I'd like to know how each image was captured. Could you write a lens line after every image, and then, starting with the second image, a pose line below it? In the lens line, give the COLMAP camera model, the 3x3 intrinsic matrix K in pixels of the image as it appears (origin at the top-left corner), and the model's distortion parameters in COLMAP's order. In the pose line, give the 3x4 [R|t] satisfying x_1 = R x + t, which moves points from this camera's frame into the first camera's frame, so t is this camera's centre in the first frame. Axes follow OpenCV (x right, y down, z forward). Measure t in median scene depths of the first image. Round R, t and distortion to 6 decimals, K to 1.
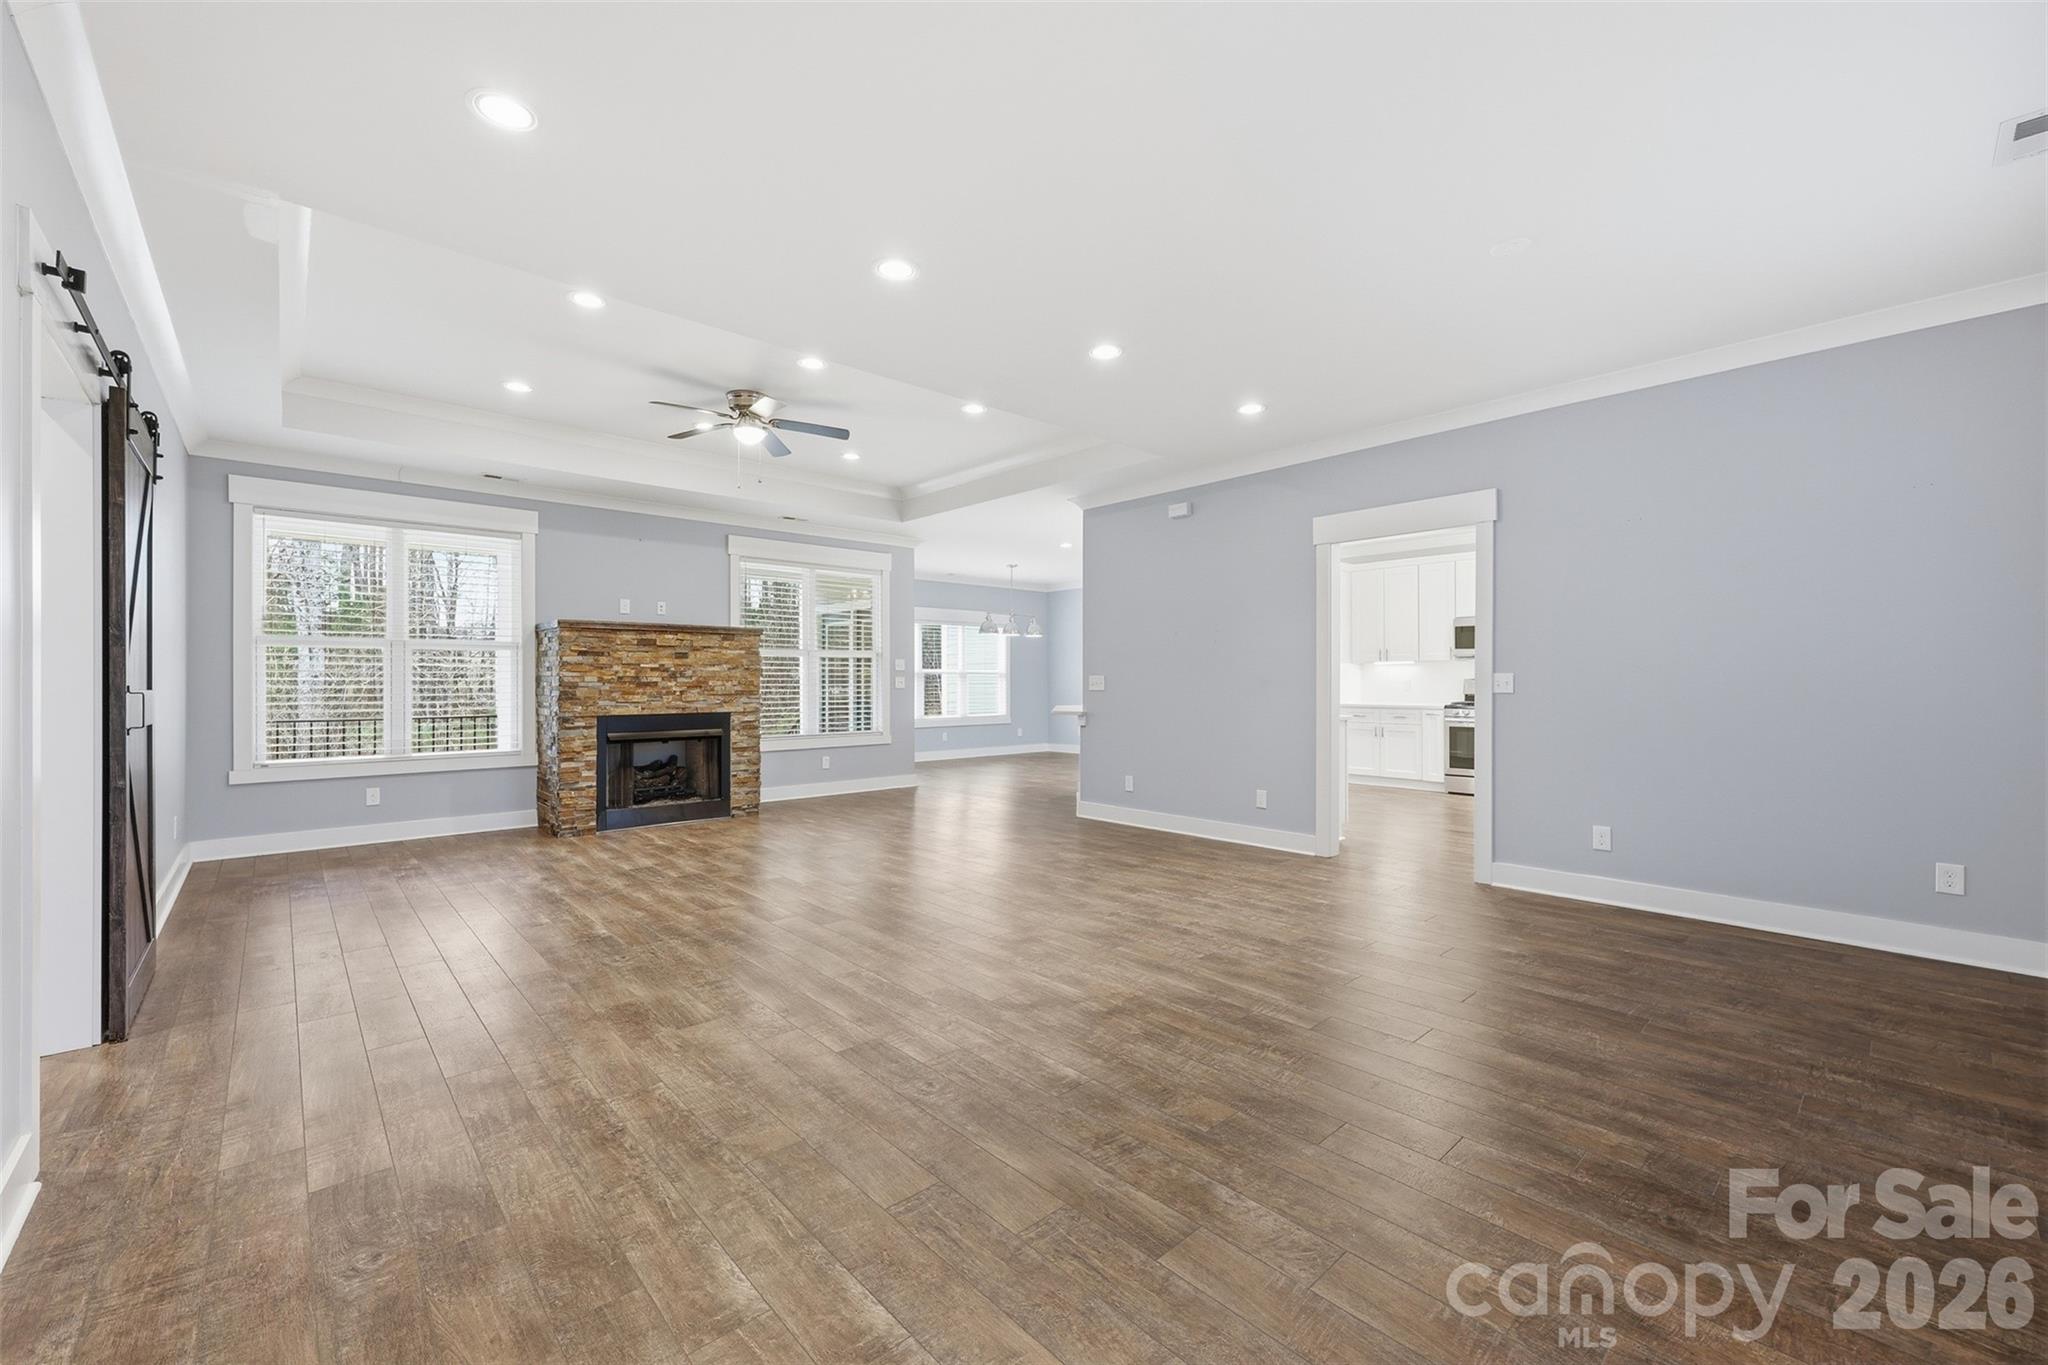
lens RADIAL K [[831.9, 0, 1019.5], [0, 831.9, 677.3], [0, 0, 1]] dist [0.000091, 0.000117]
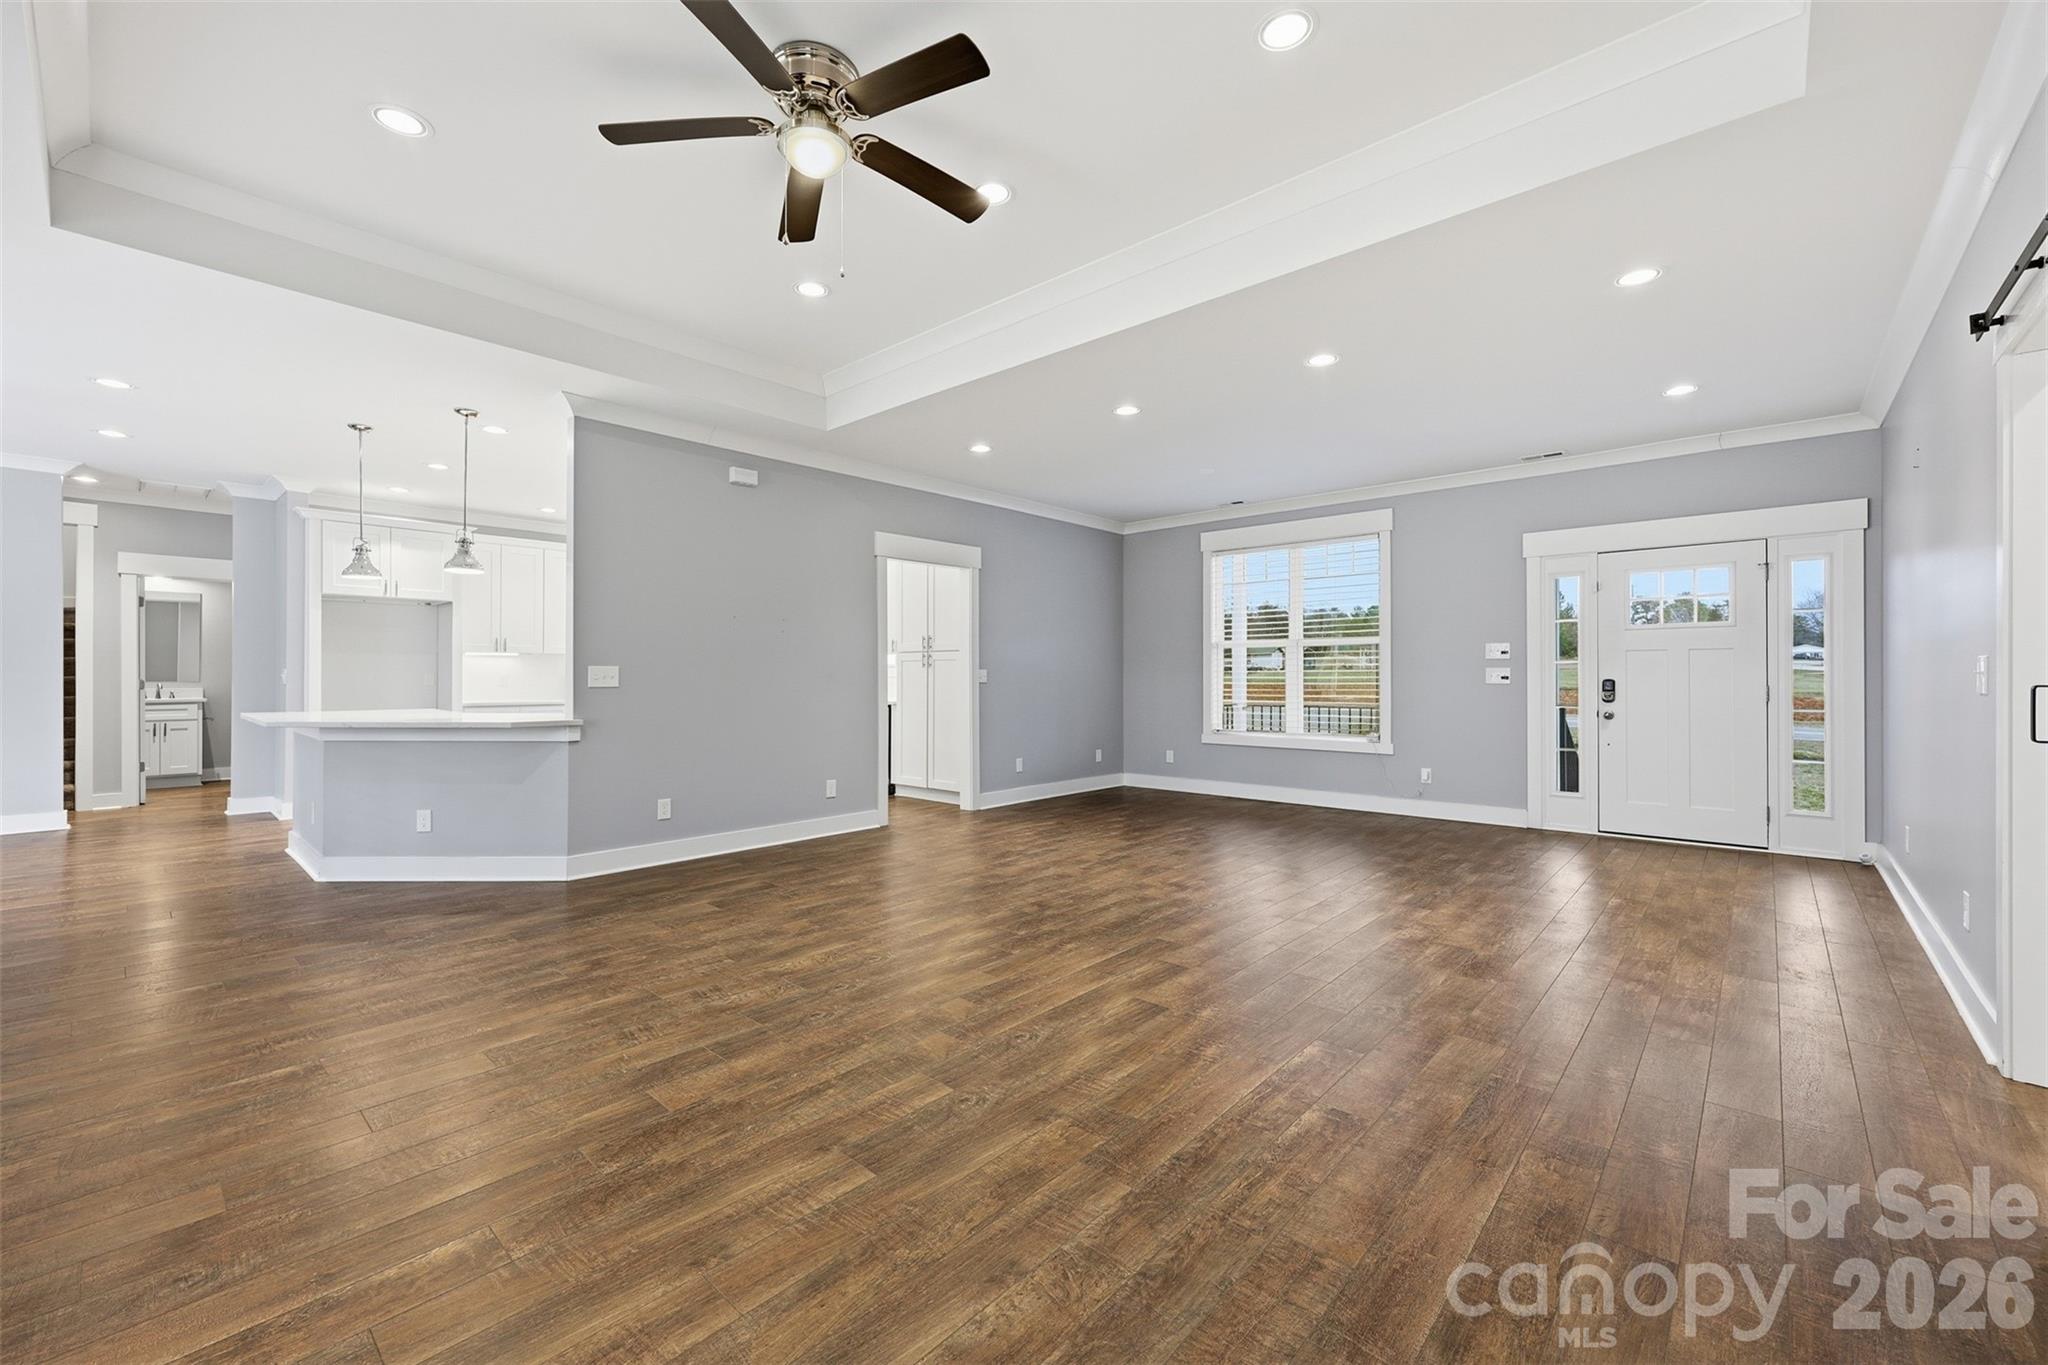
lens RADIAL K [[831.9, 0, 1032.1], [0, 831.9, 678.0], [0, 0, 1]] dist [0.000091, 0.000117]
pose [[-0.119954, 0.000257, 0.992779, -0.930920], [-0.003865, 0.999992, -0.000726, 0.010609], [-0.992772, -0.003924, -0.119952, 1.072065]]
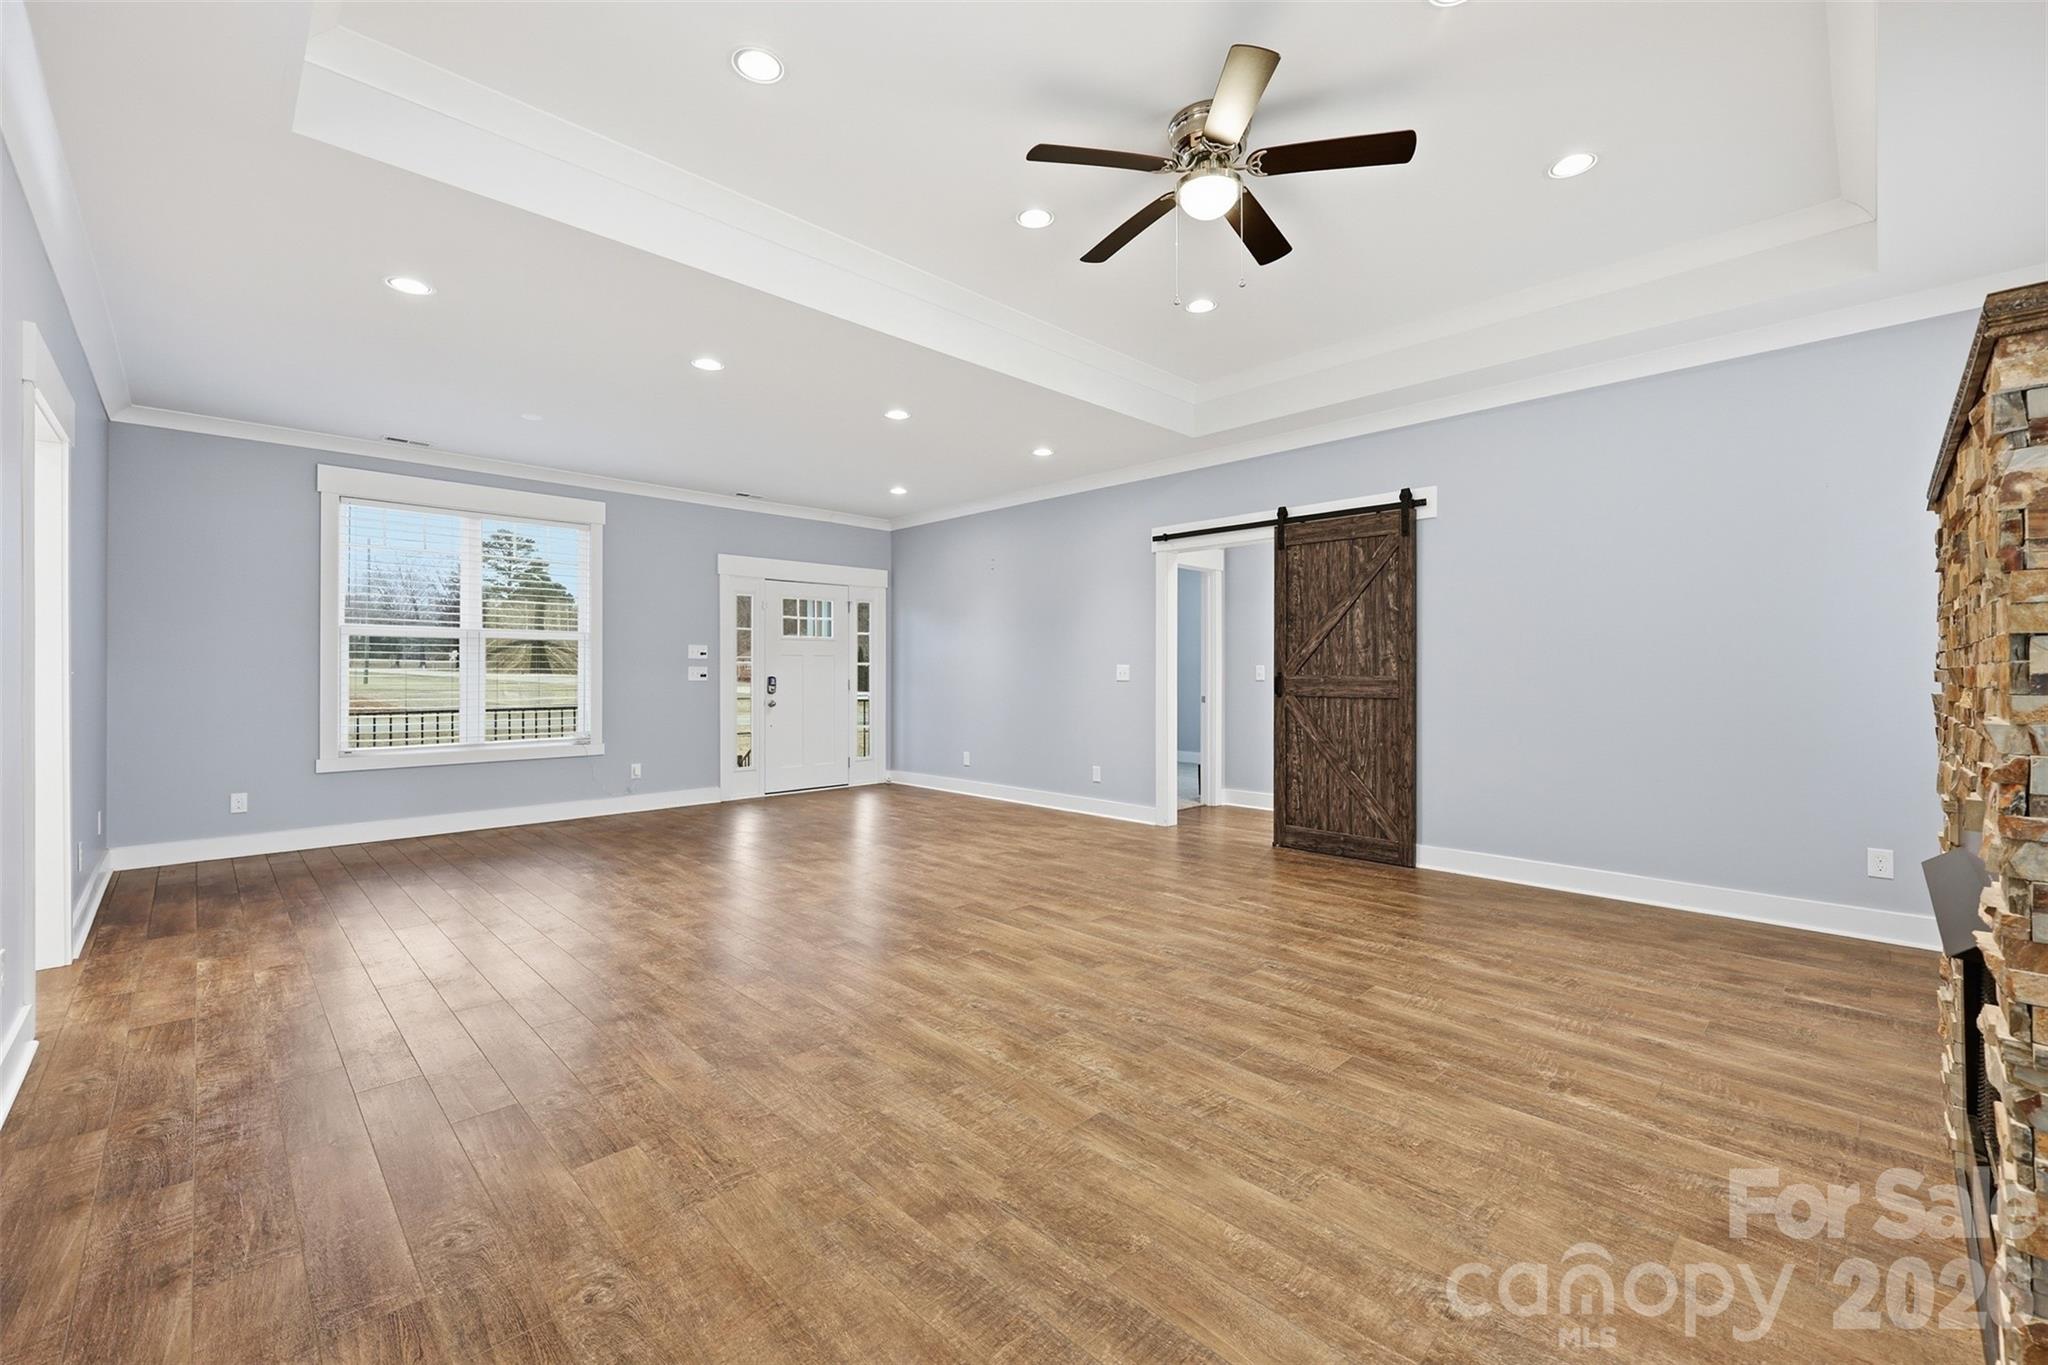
lens RADIAL K [[831.9, 0, 1032.0], [0, 831.9, 673.6], [0, 0, 1]] dist [0.000091, 0.000117]
pose [[-0.998079, 0.003918, -0.061833, -0.108580], [0.004076, 0.999989, -0.002420, 0.009067], [0.061823, -0.002667, -0.998084, 1.826162]]
